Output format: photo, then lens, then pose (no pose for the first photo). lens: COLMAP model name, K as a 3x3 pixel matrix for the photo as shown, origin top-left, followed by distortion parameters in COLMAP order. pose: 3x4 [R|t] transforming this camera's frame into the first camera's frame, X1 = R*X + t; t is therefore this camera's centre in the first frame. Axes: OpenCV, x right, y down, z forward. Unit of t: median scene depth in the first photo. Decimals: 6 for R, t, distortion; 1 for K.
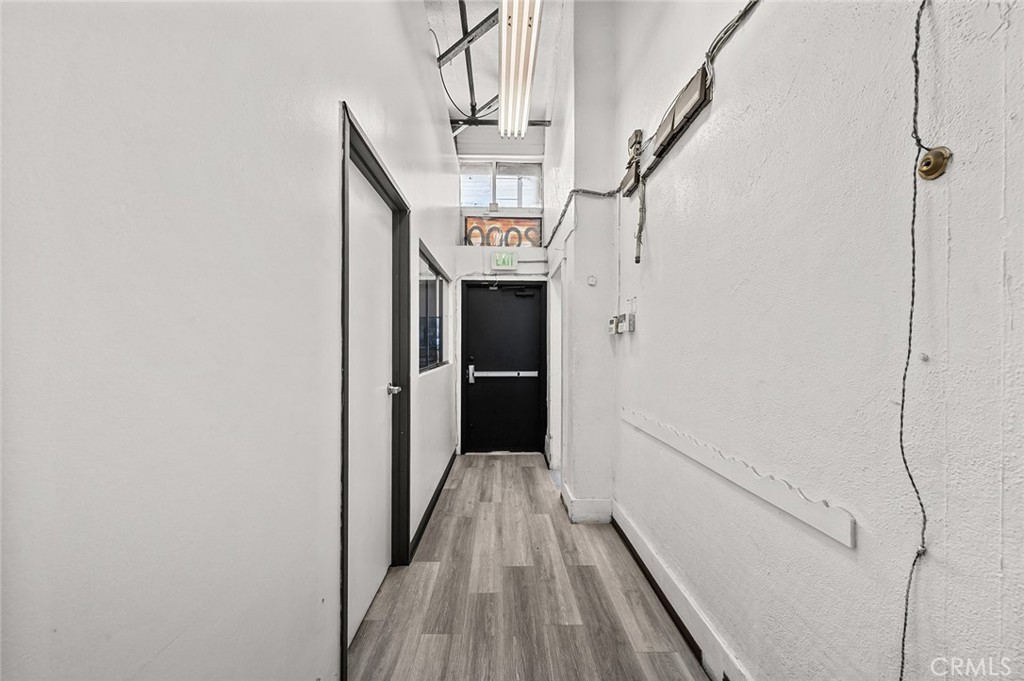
lens RADIAL K [[406.5, 0, 512.0], [0, 406.5, 340.5], [0, 0, 1]] dist [-0.000383, 0.000011]
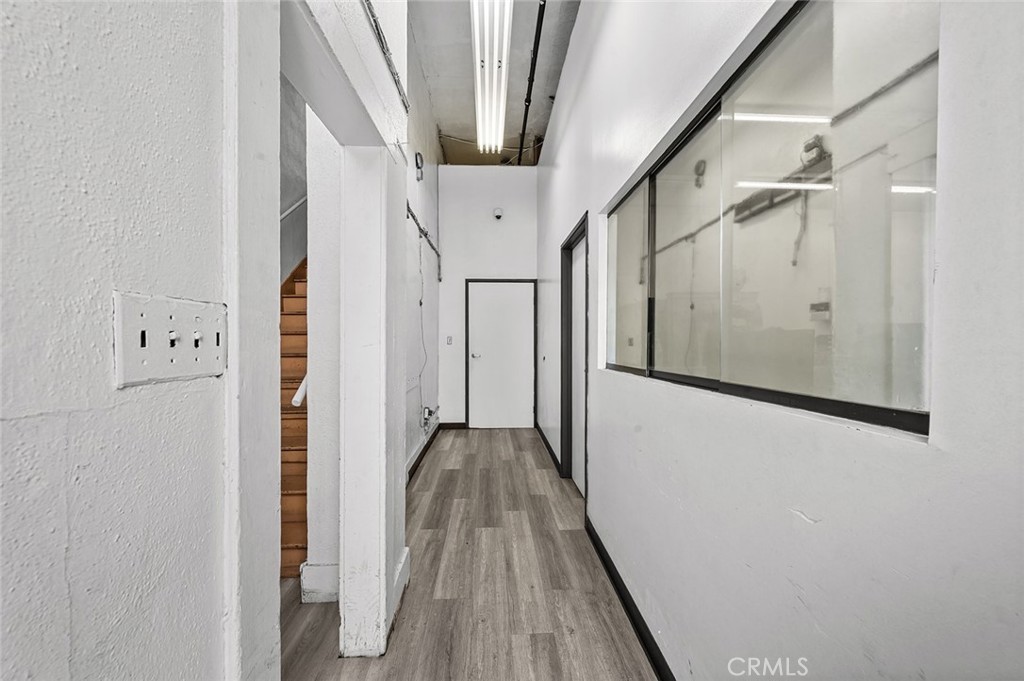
lens RADIAL K [[406.5, 0, 512.0], [0, 406.5, 340.5], [0, 0, 1]] dist [-0.000383, 0.000011]
pose [[-0.999673, -0.007345, -0.024483, -0.015786], [-0.006942, 0.999839, -0.016519, 0.045412], [0.024601, -0.016343, -0.999564, 2.034404]]
